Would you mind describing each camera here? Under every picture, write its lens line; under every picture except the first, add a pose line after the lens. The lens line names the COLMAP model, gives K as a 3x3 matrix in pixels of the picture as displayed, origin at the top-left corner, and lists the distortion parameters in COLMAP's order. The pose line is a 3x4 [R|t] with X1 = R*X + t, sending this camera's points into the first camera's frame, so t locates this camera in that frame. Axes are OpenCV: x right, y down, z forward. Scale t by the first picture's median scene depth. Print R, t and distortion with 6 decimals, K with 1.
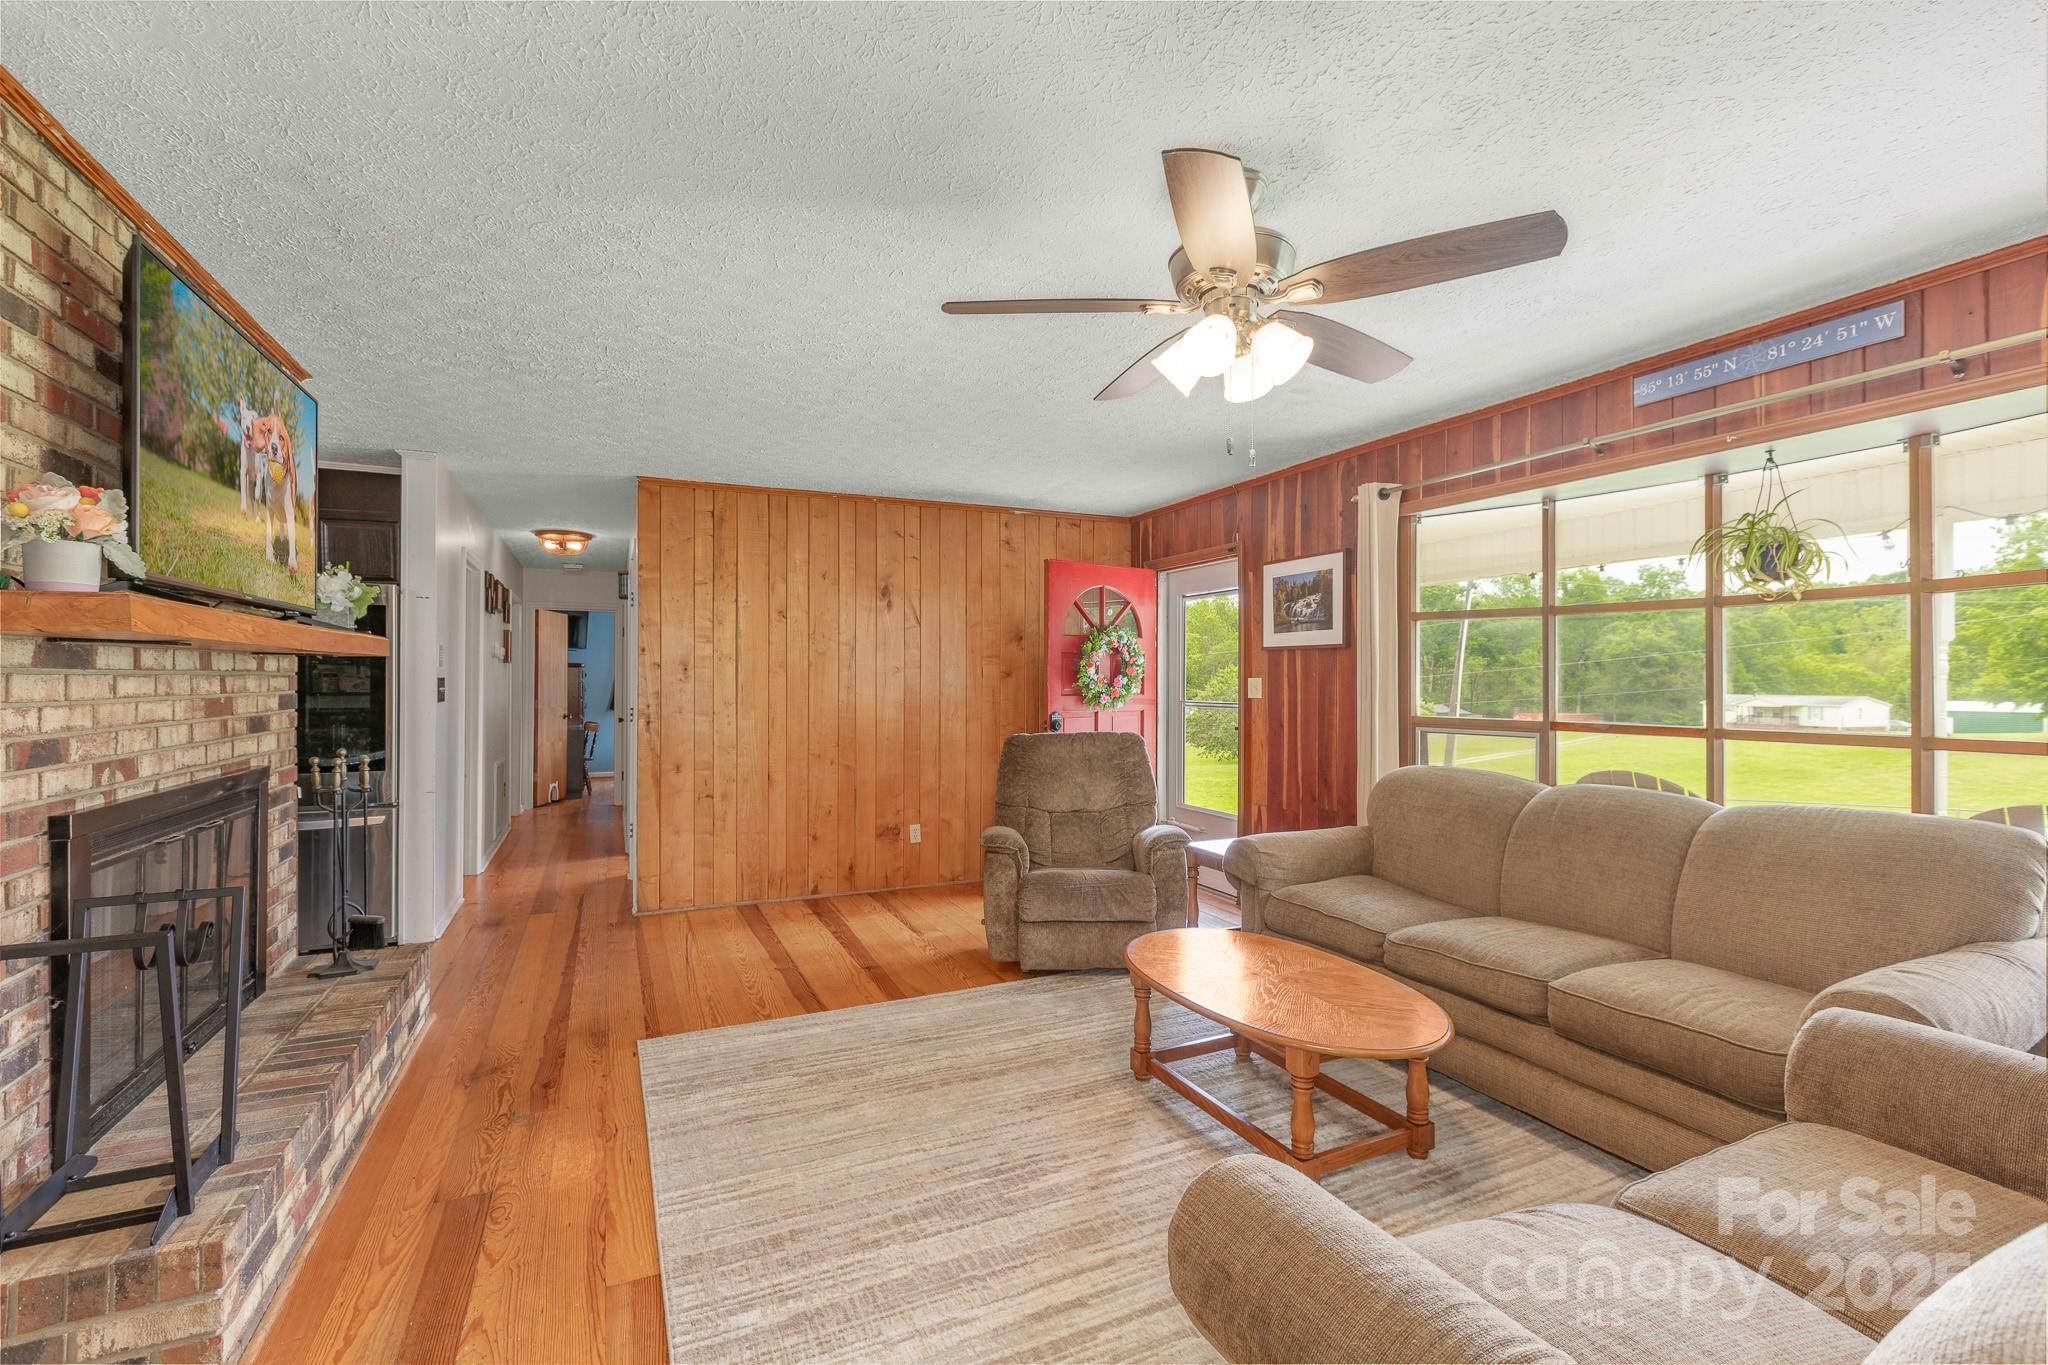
lens RADIAL K [[921.3, 0, 1023.8], [0, 921.3, 679.9], [0, 0, 1]] dist [0.000386, -0.000952]
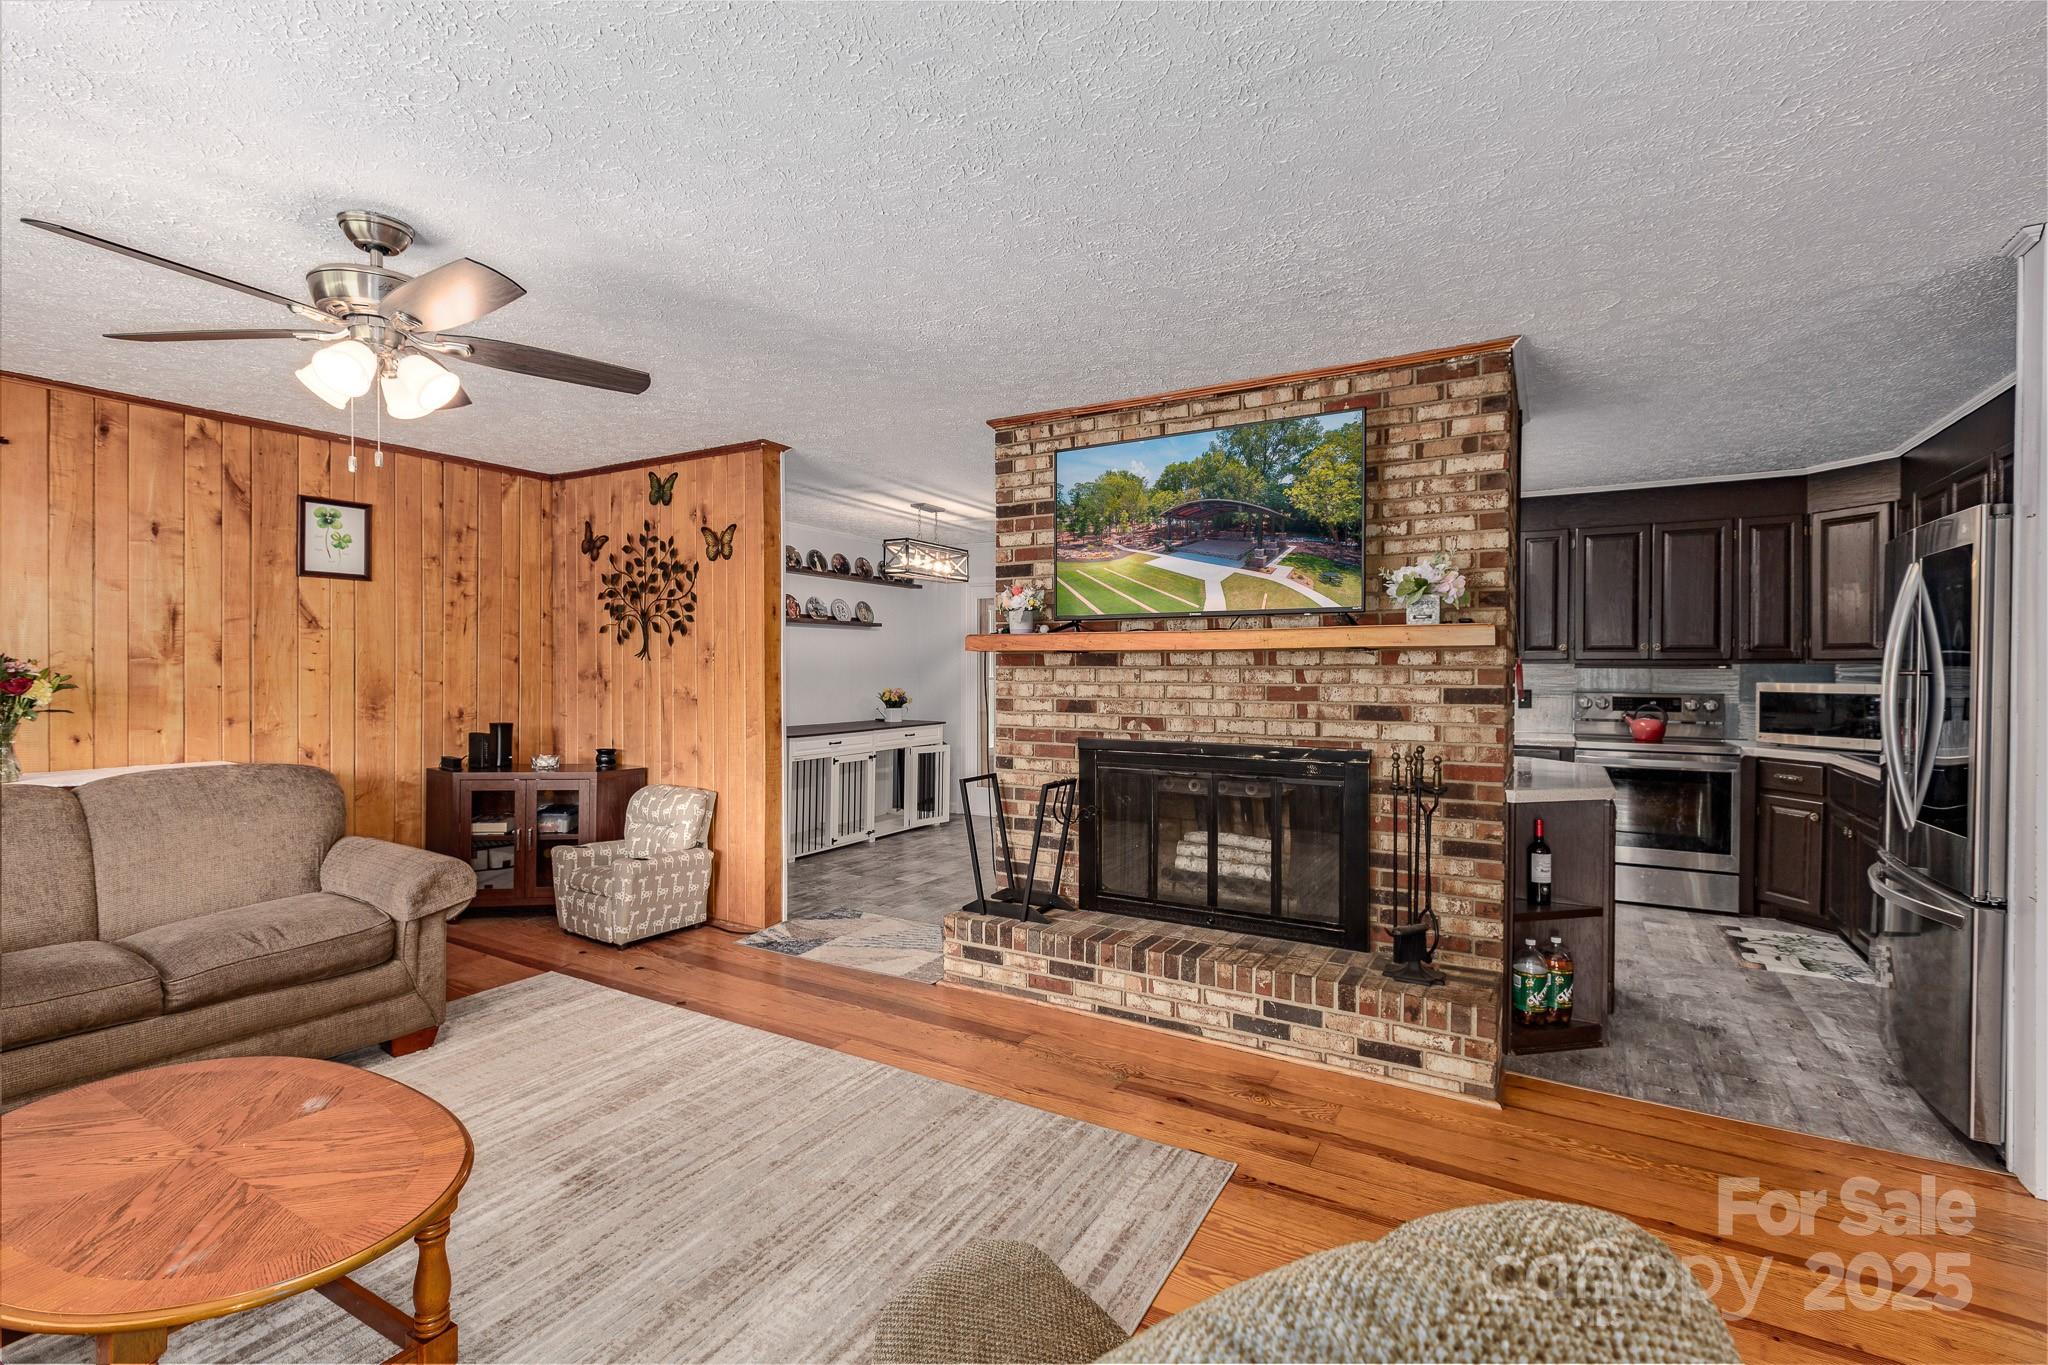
lens RADIAL K [[921.3, 0, 1013.6], [0, 921.3, 669.1], [0, 0, 1]] dist [0.000386, -0.000952]
pose [[-0.825829, -0.001261, -0.563919, 0.208170], [-0.001411, 0.999999, -0.000169, -0.004276], [0.563919, 0.000656, -0.825830, 2.201431]]
